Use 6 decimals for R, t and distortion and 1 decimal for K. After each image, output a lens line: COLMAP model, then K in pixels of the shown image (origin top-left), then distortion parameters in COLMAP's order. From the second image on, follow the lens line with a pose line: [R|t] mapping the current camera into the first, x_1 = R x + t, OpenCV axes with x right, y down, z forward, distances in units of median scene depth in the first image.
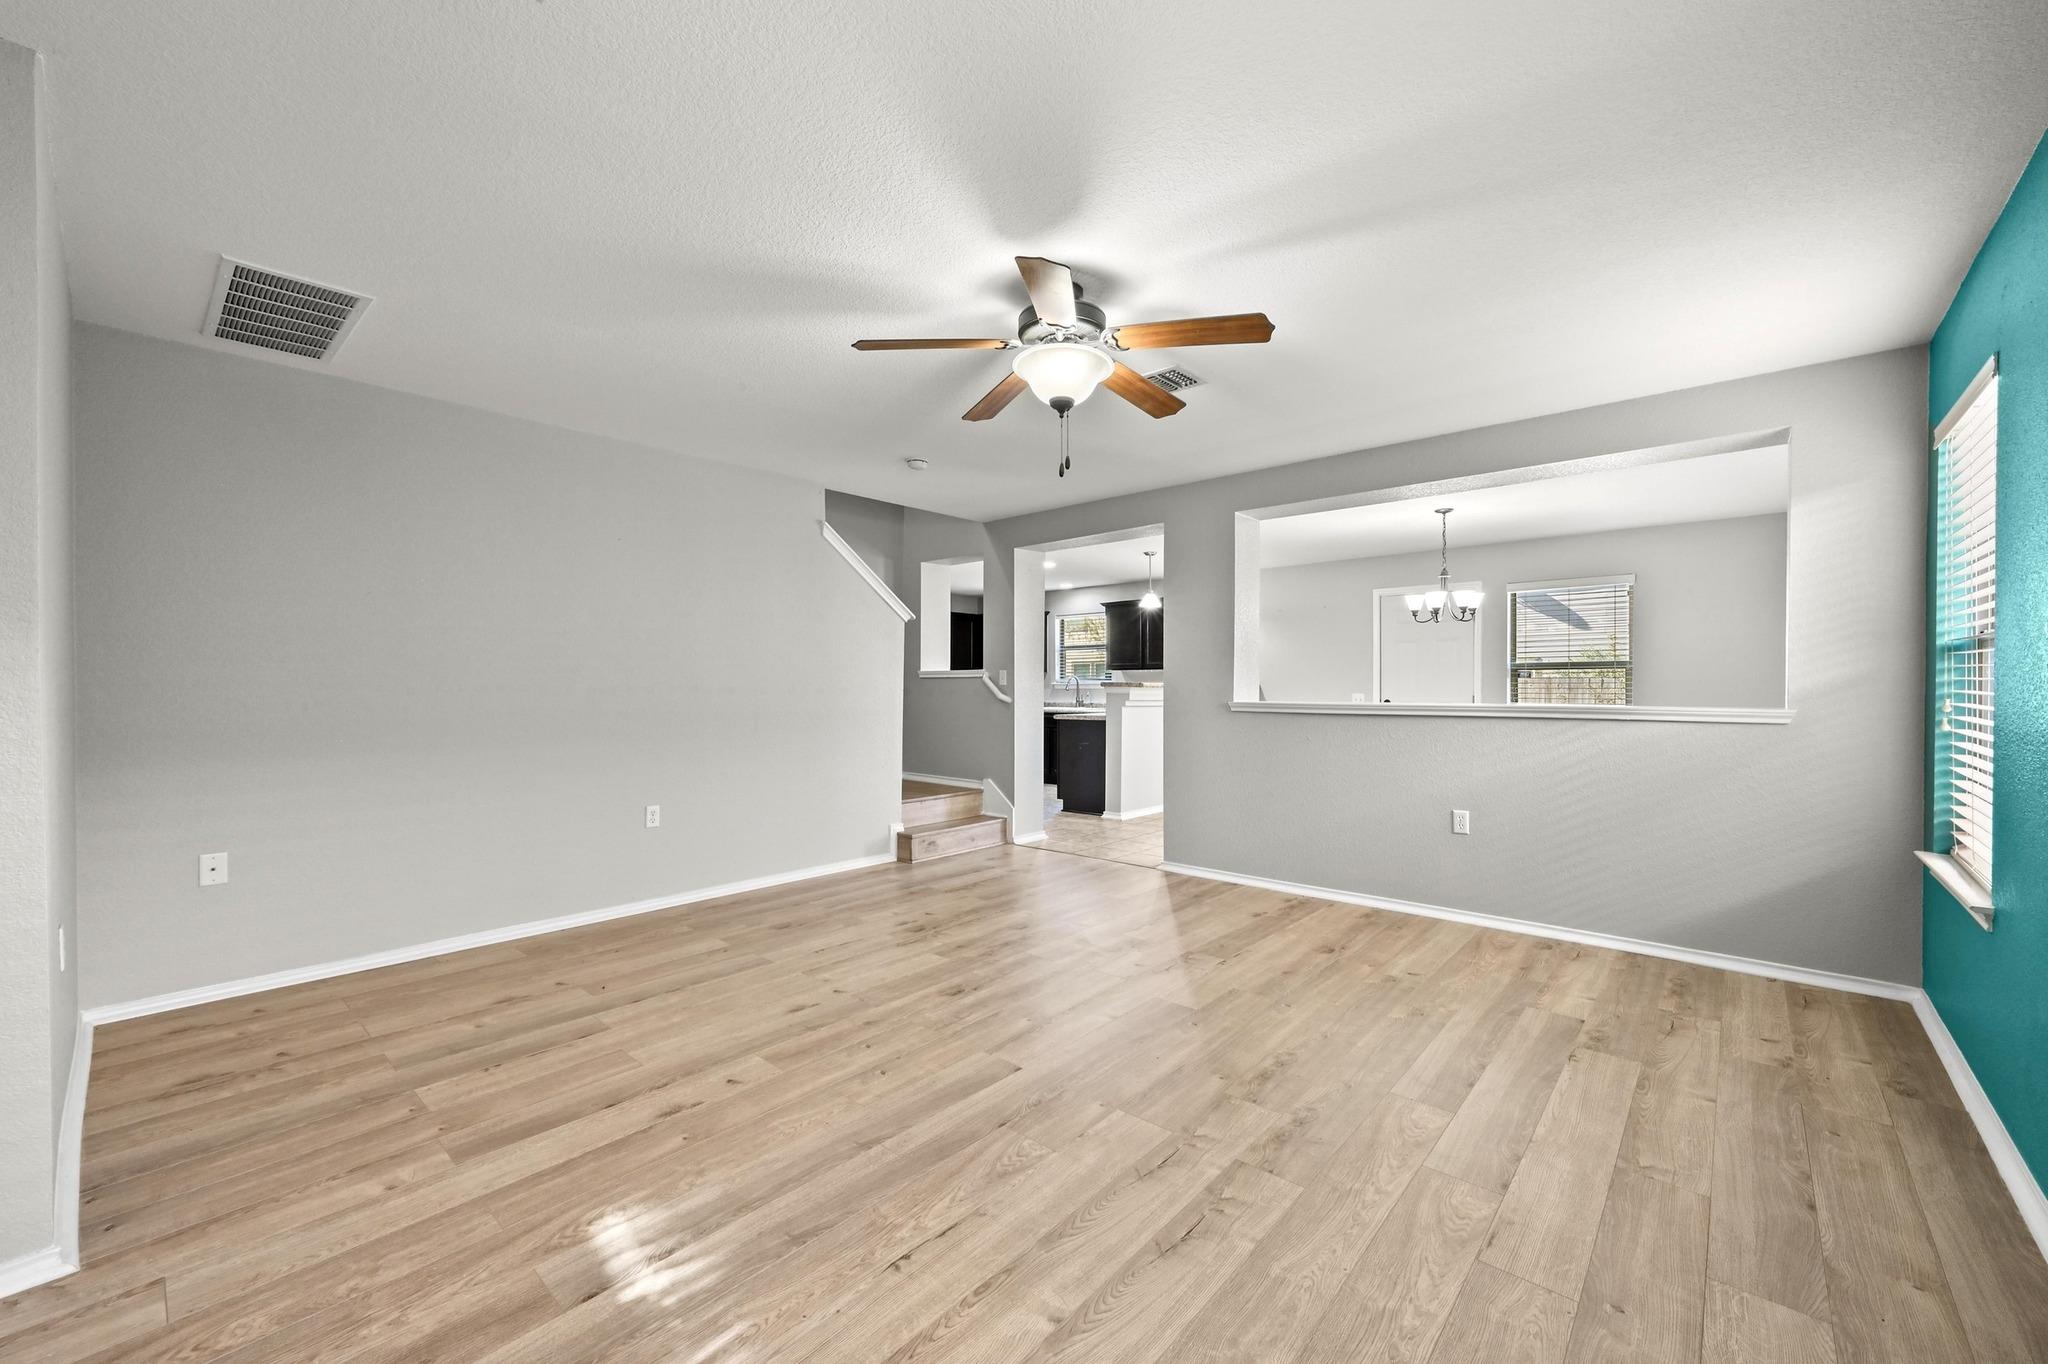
lens RADIAL K [[815.0, 0, 1017.5], [0, 815.0, 692.1], [0, 0, 1]] dist [-0.000738, 0.001898]
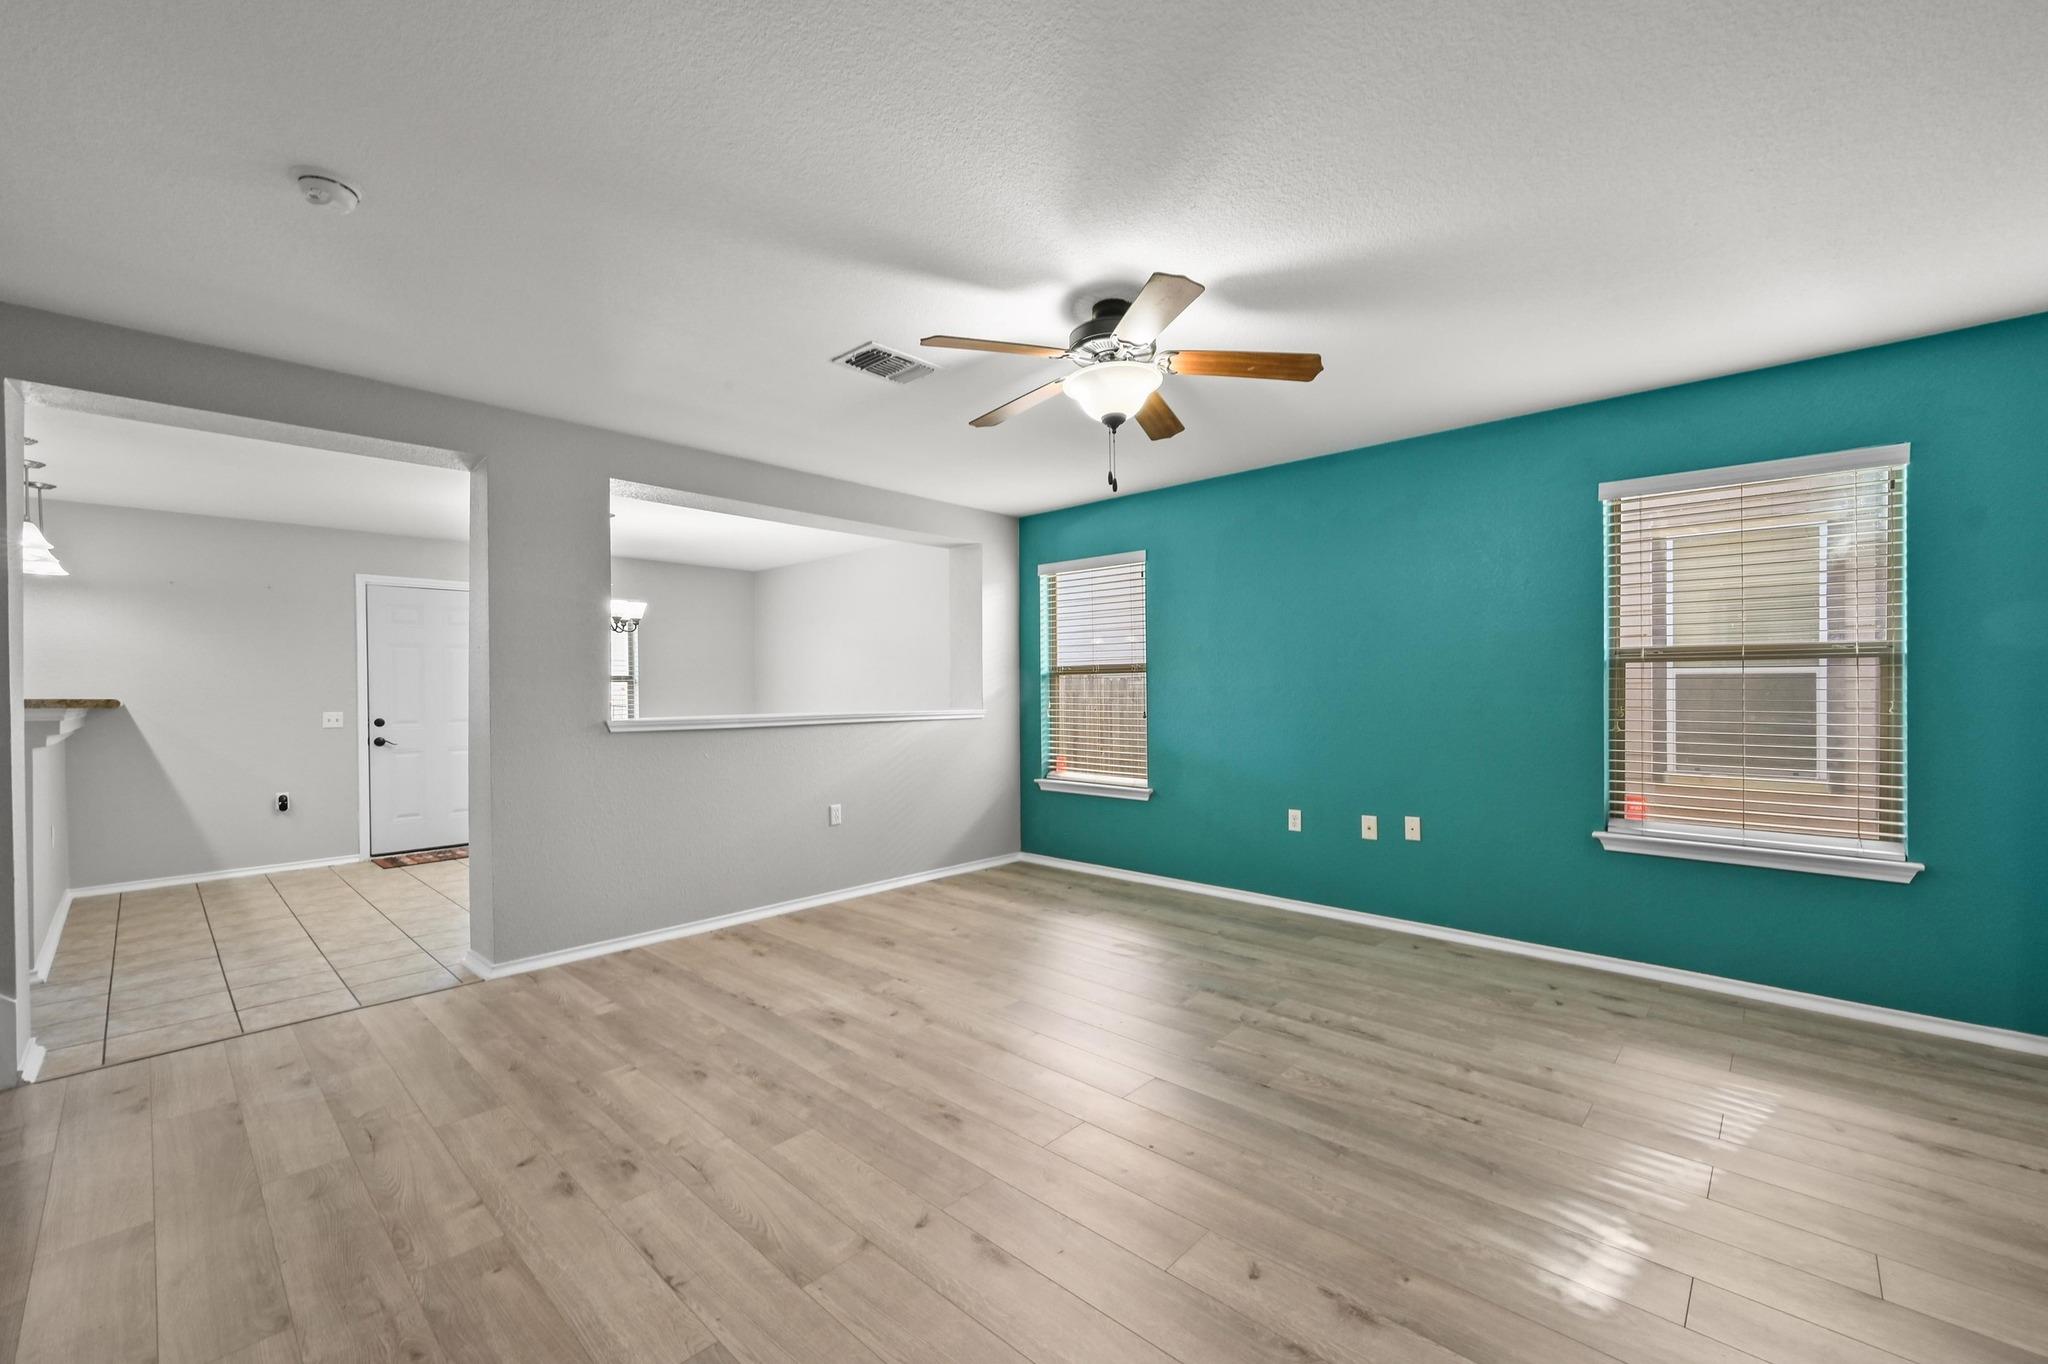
lens RADIAL K [[815.0, 0, 1031.5], [0, 815.0, 699.7], [0, 0, 1]] dist [-0.000738, 0.001898]
pose [[0.020125, -0.008605, 0.999760, -0.870407], [0.016969, 0.999822, 0.008264, -0.016217], [-0.999653, 0.016799, 0.020267, 0.975277]]
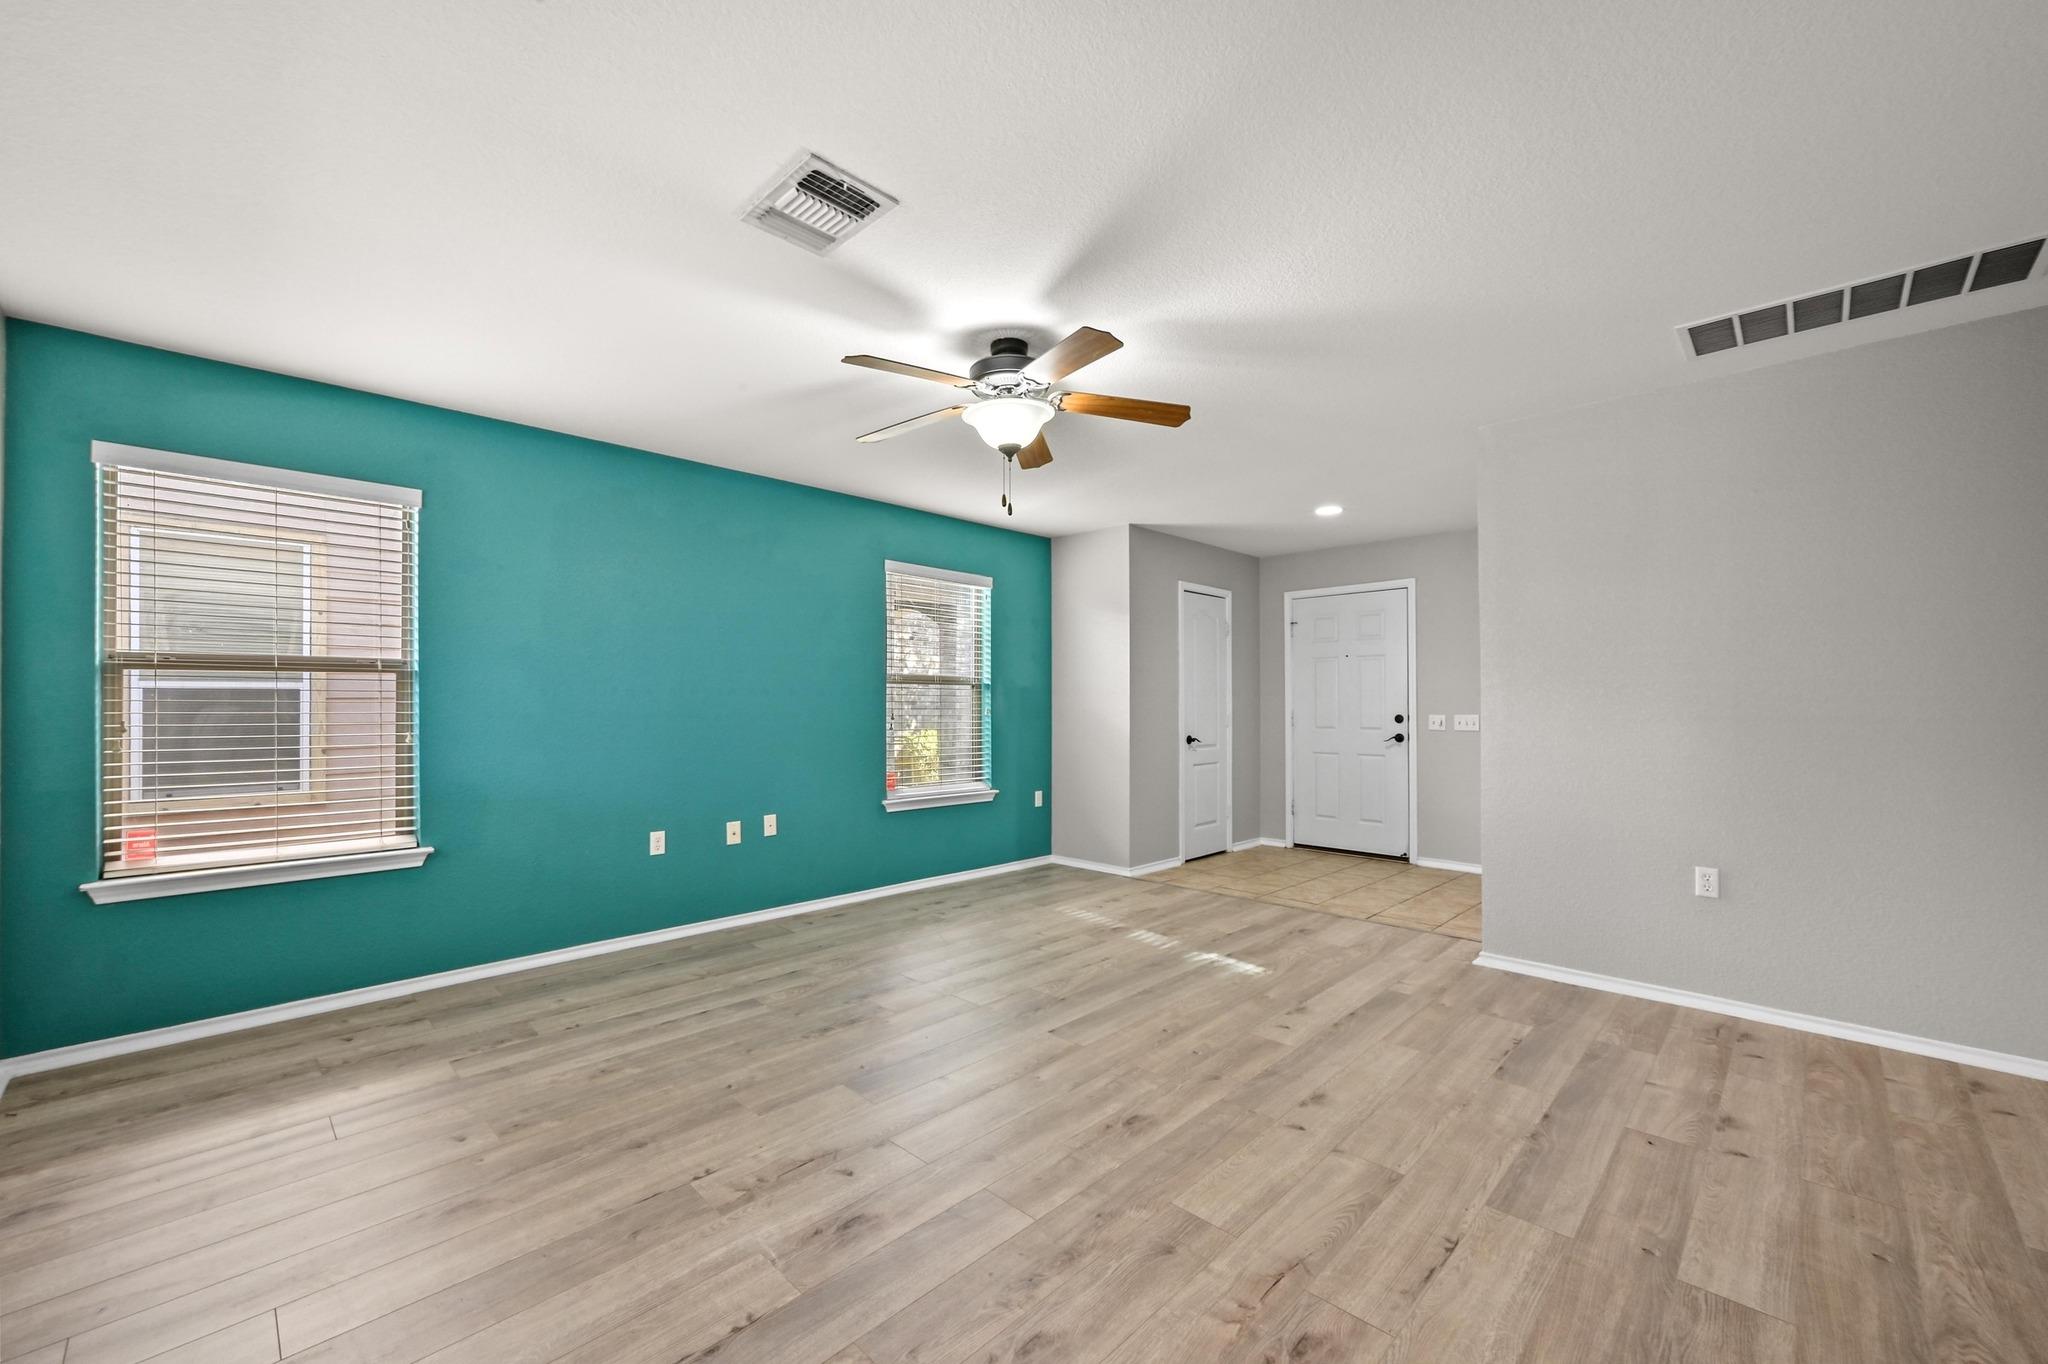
lens RADIAL K [[815.0, 0, 1007.0], [0, 815.0, 688.2], [0, 0, 1]] dist [-0.000738, 0.001898]
pose [[-0.998018, 0.003265, 0.062837, -0.009183], [0.002939, 0.999982, -0.005281, -0.023549], [-0.062853, -0.005086, -0.998010, 1.884996]]
